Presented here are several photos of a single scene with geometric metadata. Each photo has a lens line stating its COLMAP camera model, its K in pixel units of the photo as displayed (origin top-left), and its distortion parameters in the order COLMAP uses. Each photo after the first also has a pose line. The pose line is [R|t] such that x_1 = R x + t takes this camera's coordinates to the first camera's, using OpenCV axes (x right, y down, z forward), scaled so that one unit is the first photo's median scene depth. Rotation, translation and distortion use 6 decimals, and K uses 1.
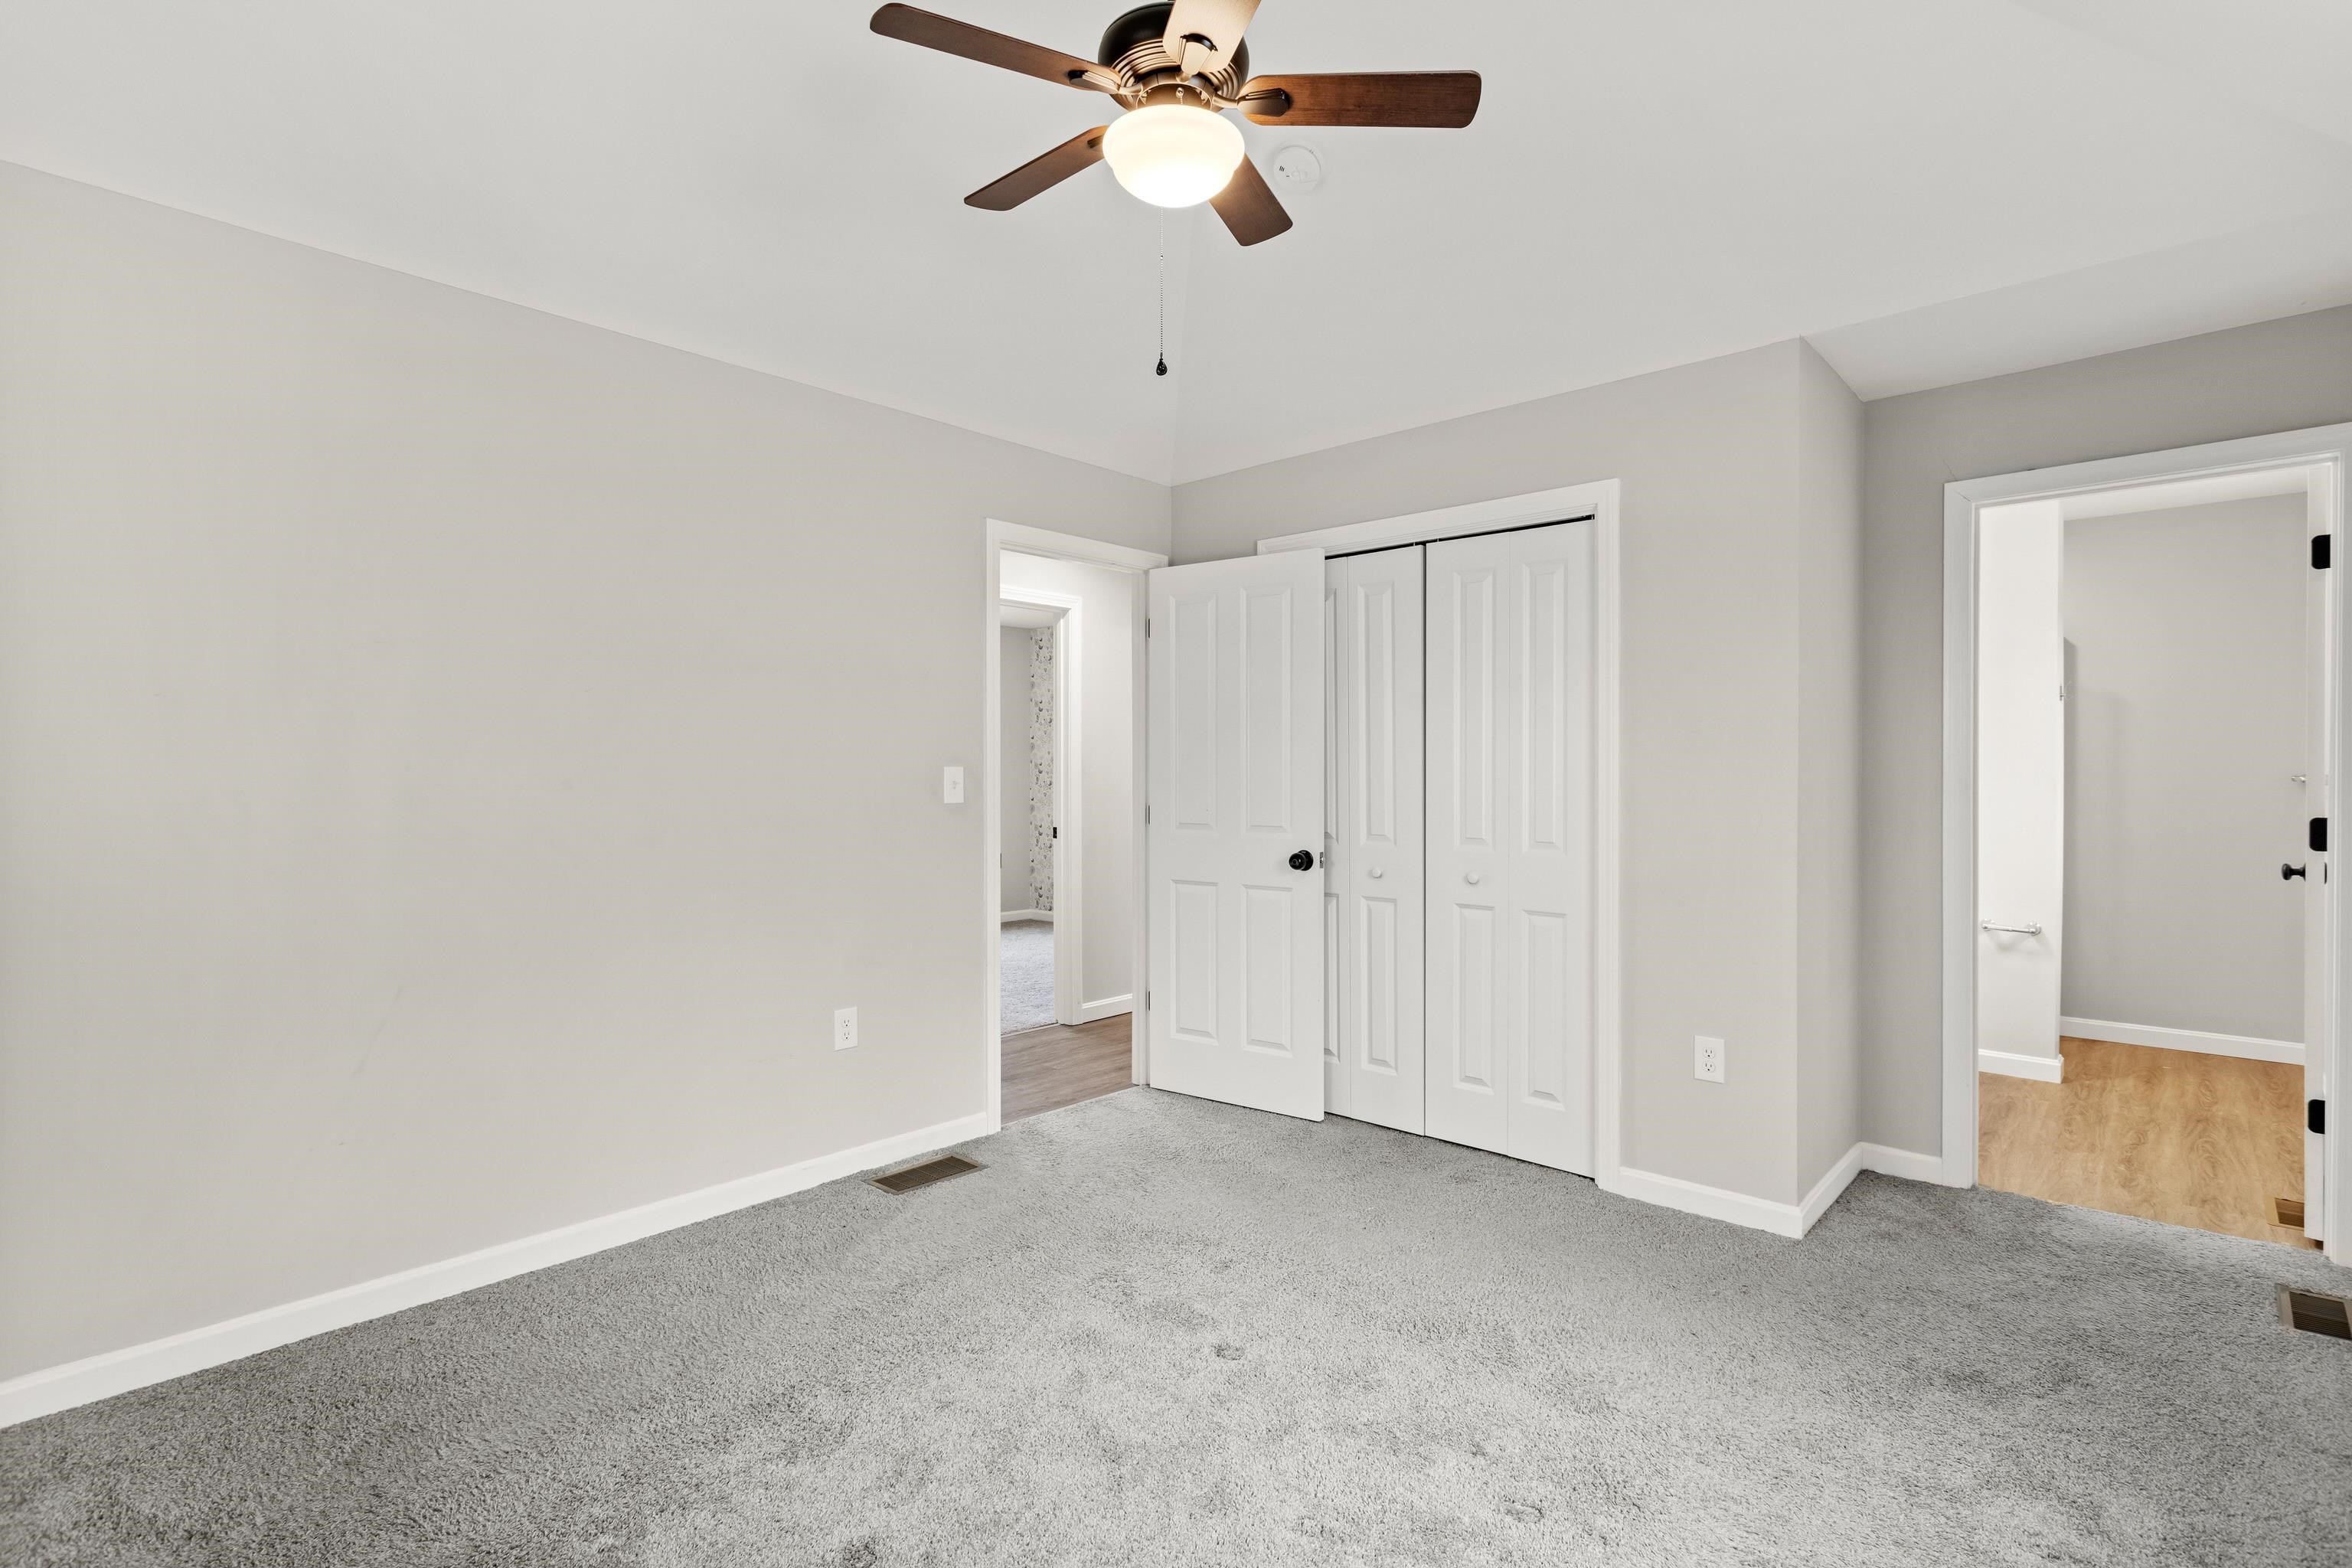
lens RADIAL K [[1142.7, 0, 1175.8], [0, 1142.7, 773.8], [0, 0, 1]] dist [0.017782, 0.001476]
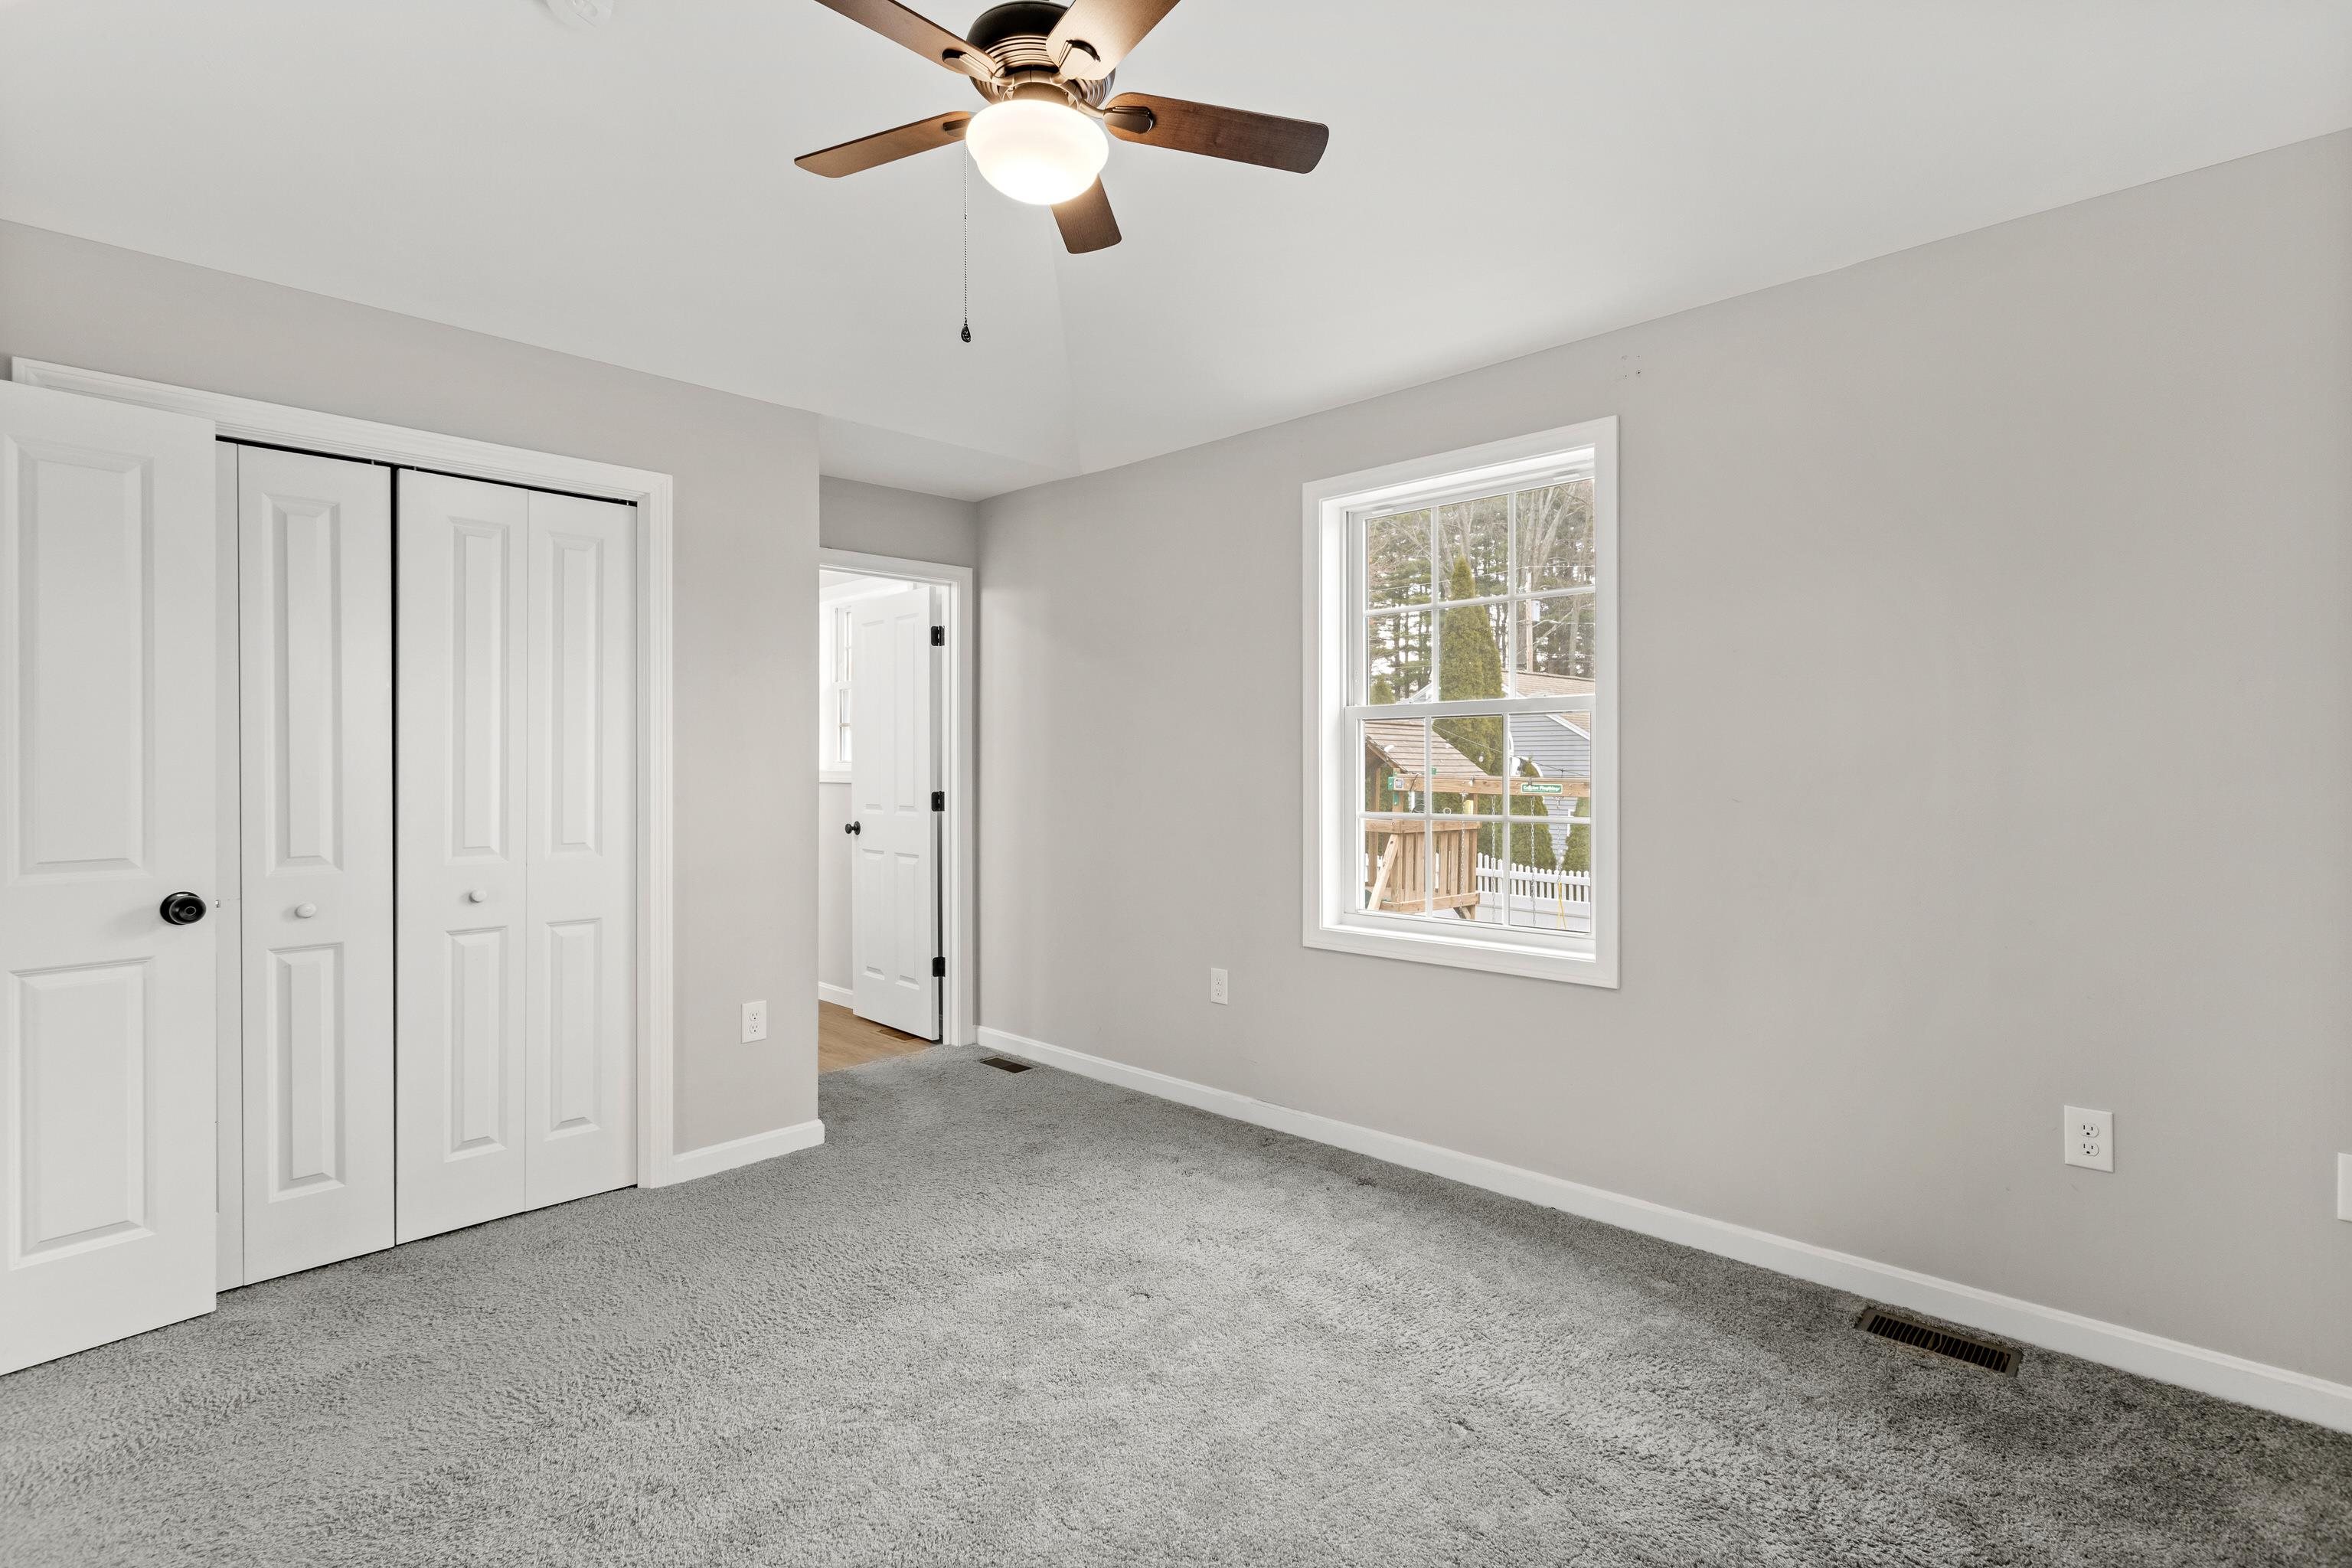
lens RADIAL K [[1142.7, 0, 1196.2], [0, 1142.7, 763.4], [0, 0, 1]] dist [0.017782, 0.001476]
pose [[0.025060, 0.002933, 0.999682, -0.597899], [0.007105, 0.999970, -0.003112, 0.002668], [-0.999661, 0.007181, 0.025038, 0.499369]]
